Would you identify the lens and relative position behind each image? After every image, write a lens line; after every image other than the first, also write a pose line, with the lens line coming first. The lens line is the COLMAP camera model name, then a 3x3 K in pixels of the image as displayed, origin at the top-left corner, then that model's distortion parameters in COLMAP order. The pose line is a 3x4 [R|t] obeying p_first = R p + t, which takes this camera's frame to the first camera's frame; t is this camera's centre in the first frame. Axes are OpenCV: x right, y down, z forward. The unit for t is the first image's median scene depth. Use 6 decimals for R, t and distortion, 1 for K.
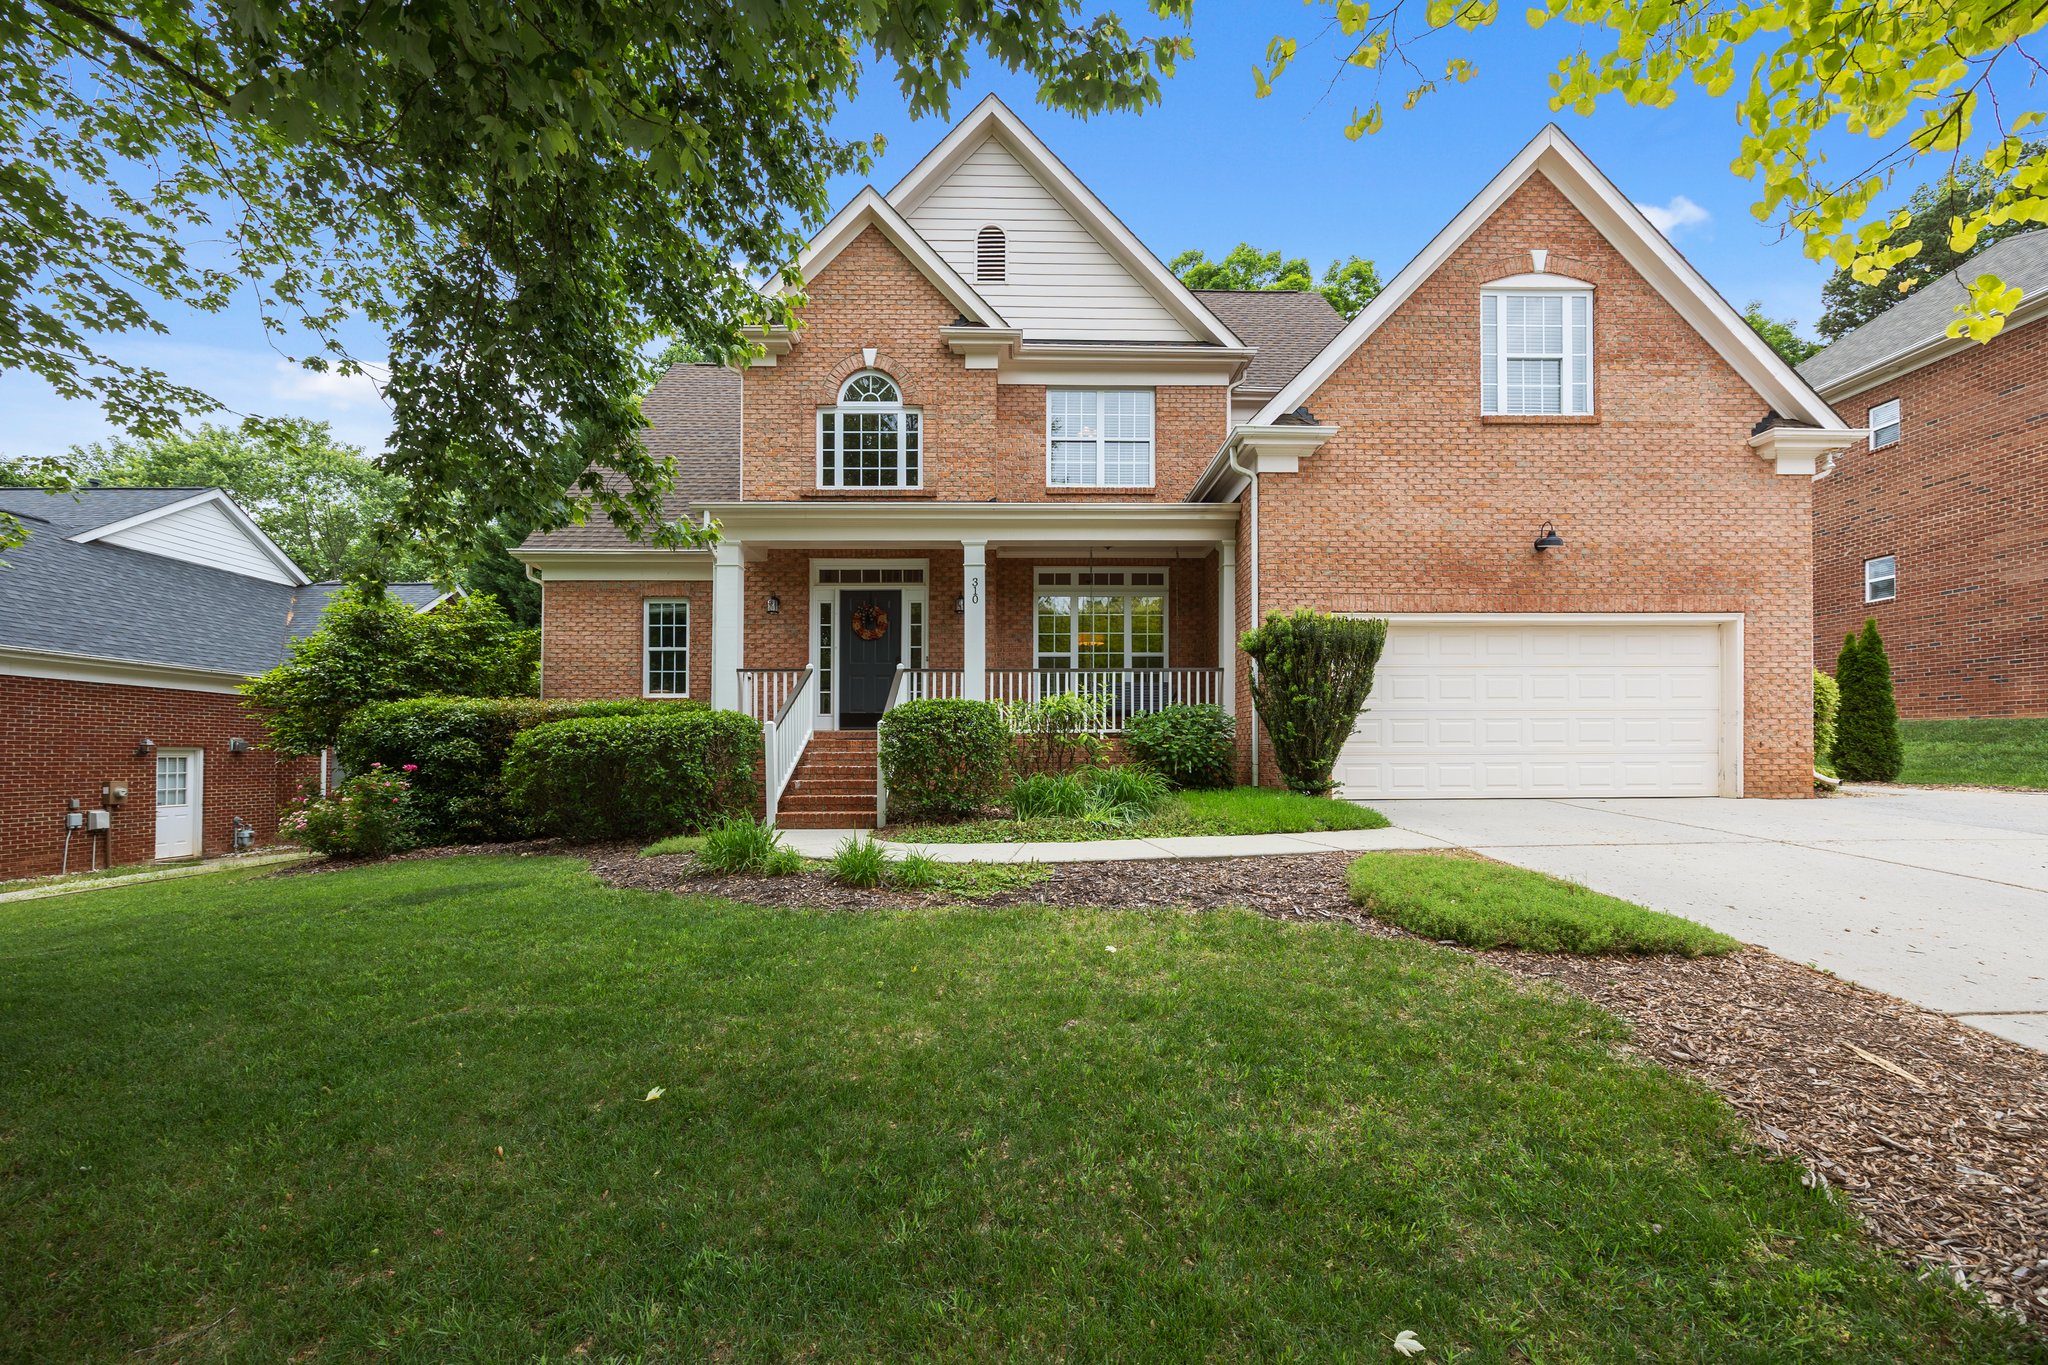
lens RADIAL K [[795.6, 0, 1008.6], [0, 795.6, 748.4], [0, 0, 1]] dist [0.001481, 0.000086]
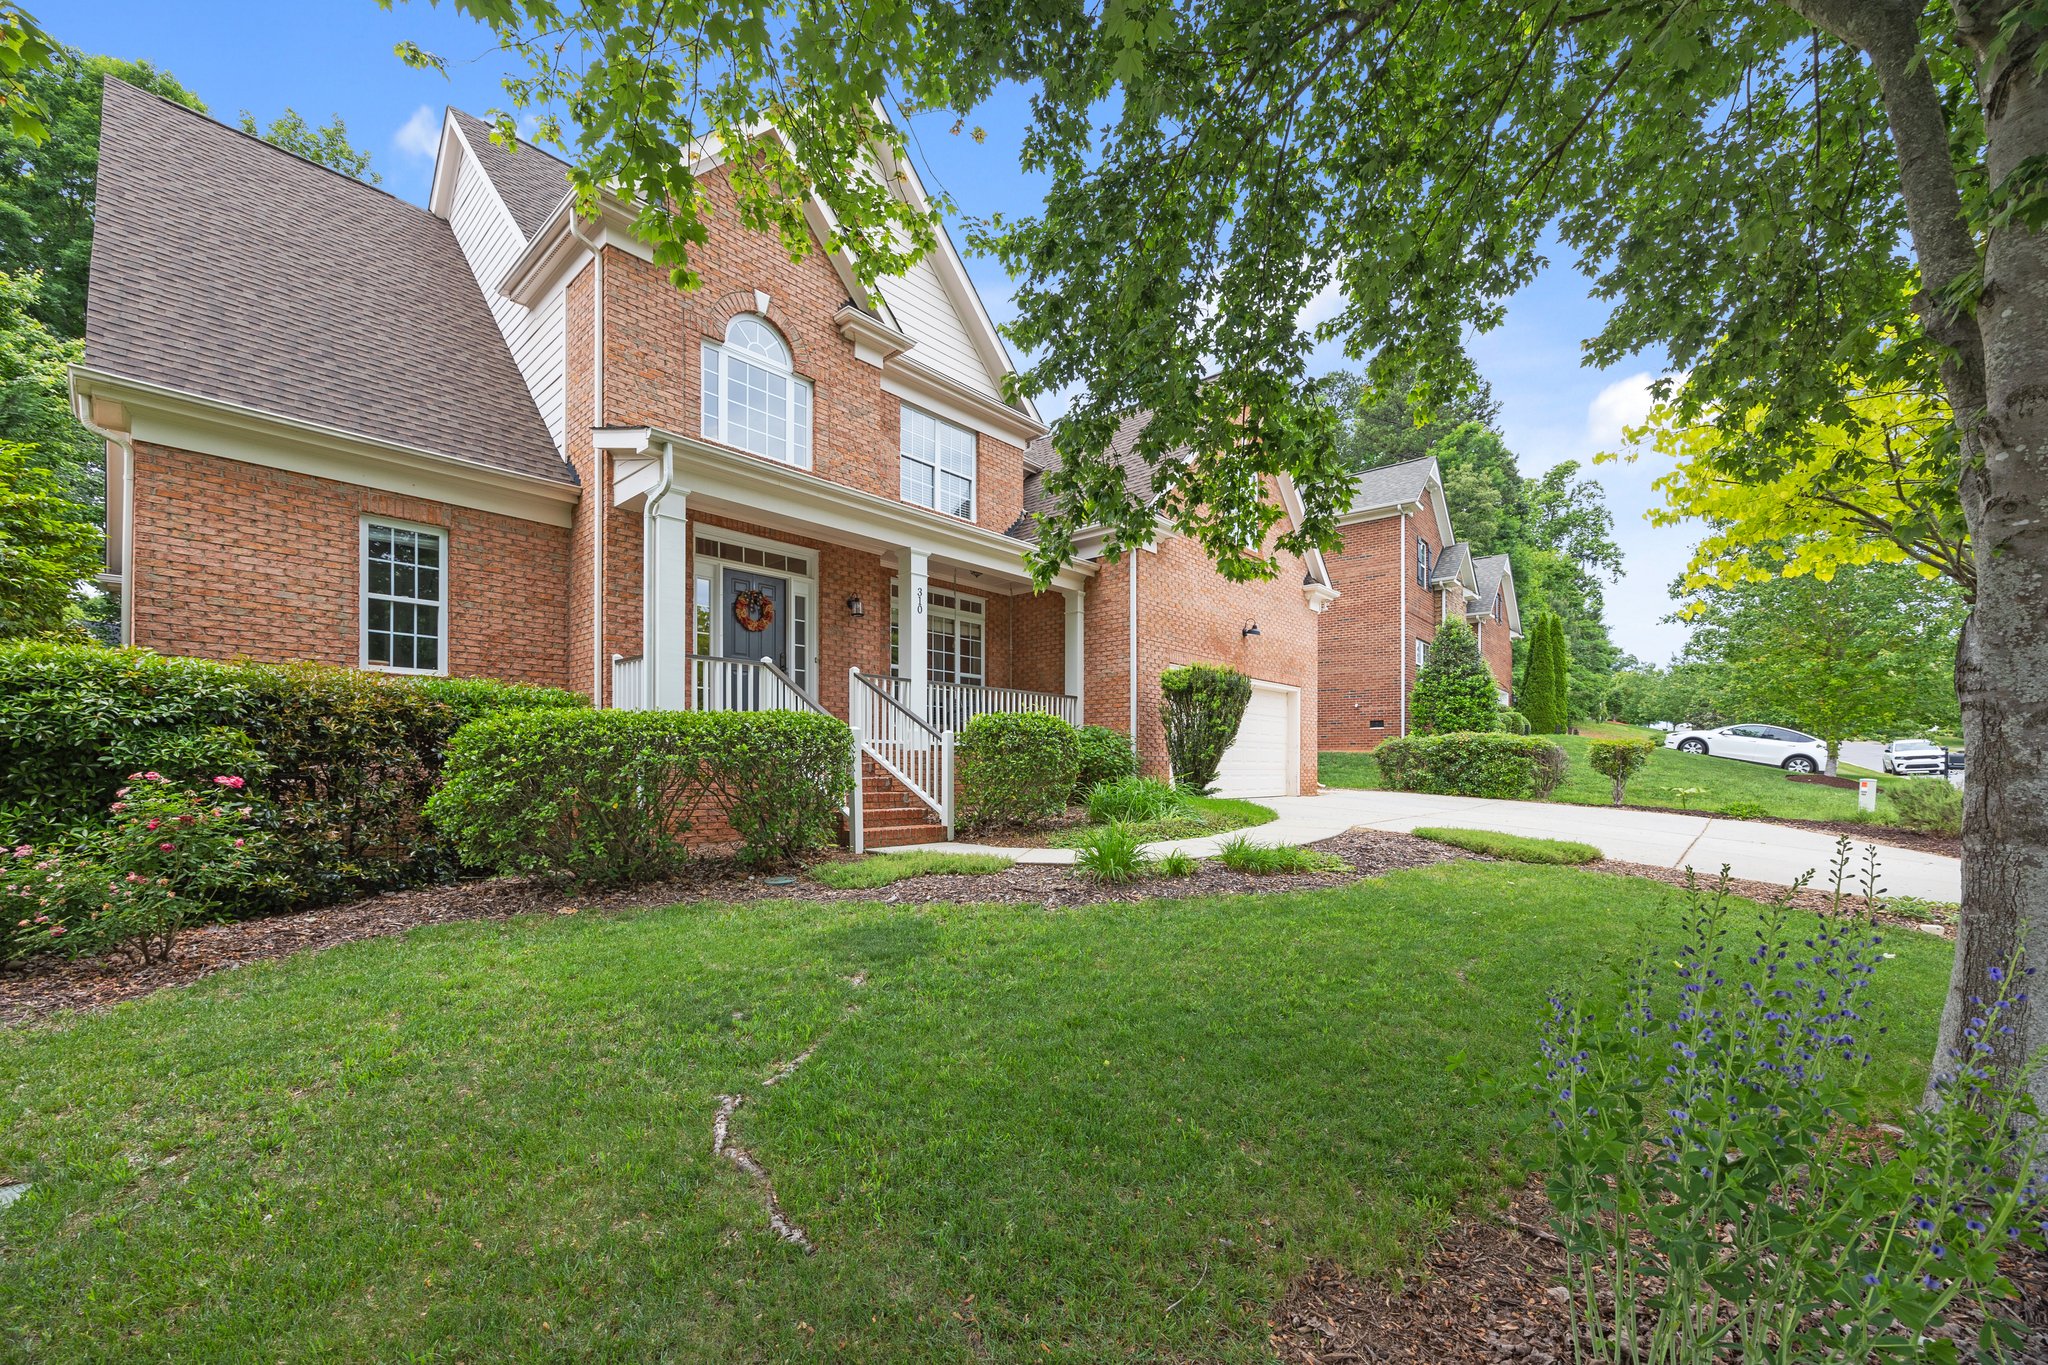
lens RADIAL K [[795.6, 0, 1021.7], [0, 795.6, 768.3], [0, 0, 1]] dist [0.001481, 0.000086]
pose [[0.695741, 0.005138, 0.718275, -0.578082], [-0.015237, 0.999855, 0.007607, 0.001362], [-0.718131, -0.016237, 0.695718, 0.186002]]
